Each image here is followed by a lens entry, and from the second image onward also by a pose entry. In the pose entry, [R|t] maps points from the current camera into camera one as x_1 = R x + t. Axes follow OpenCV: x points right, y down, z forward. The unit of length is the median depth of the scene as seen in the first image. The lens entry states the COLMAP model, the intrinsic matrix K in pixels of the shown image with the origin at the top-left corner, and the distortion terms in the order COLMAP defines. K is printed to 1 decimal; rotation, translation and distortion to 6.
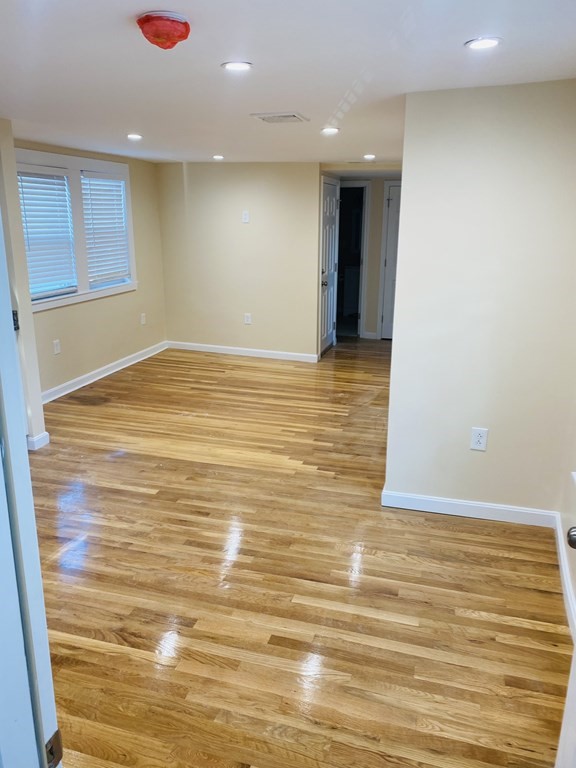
lens RADIAL K [[591.2, 0, 288.0], [0, 591.2, 384.0], [0, 0, 1]] dist [0.001285, -0.001277]
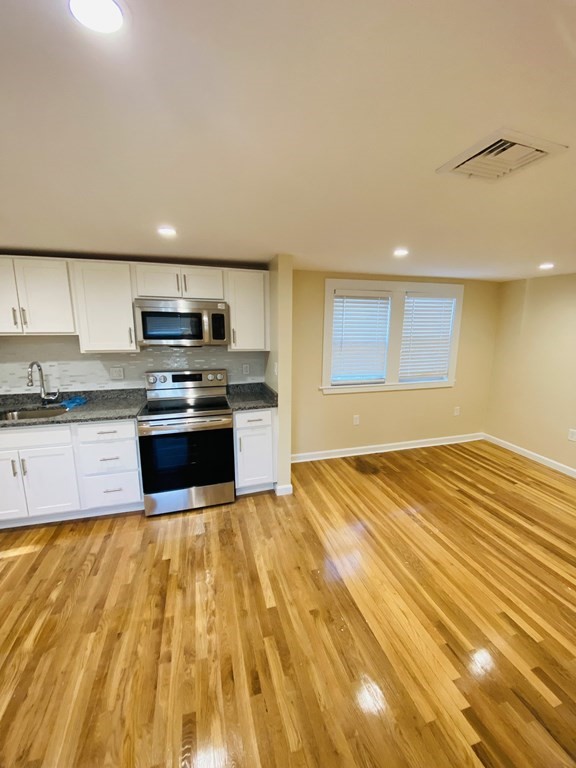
lens RADIAL K [[311.4, 0, 290.2], [0, 311.4, 382.7], [0, 0, 1]] dist [0.025794, -0.022040]
pose [[0.544640, 0.146928, -0.825699, 0.114440], [-0.234273, 0.971996, 0.018432, -0.132201], [0.805285, 0.183400, 0.563809, 0.483472]]
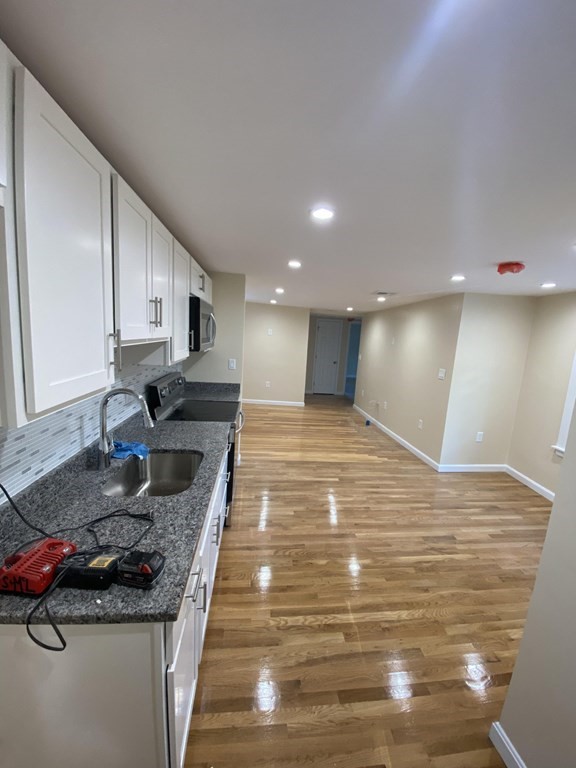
lens RADIAL K [[310.5, 0, 288.0], [0, 310.5, 384.0], [0, 0, 1]] dist [-0.001189, -0.021764]
pose [[0.920877, -0.008238, 0.389767, -0.537127], [0.048338, 0.994474, -0.093188, -0.024199], [-0.386846, 0.104655, 0.916186, 0.095613]]
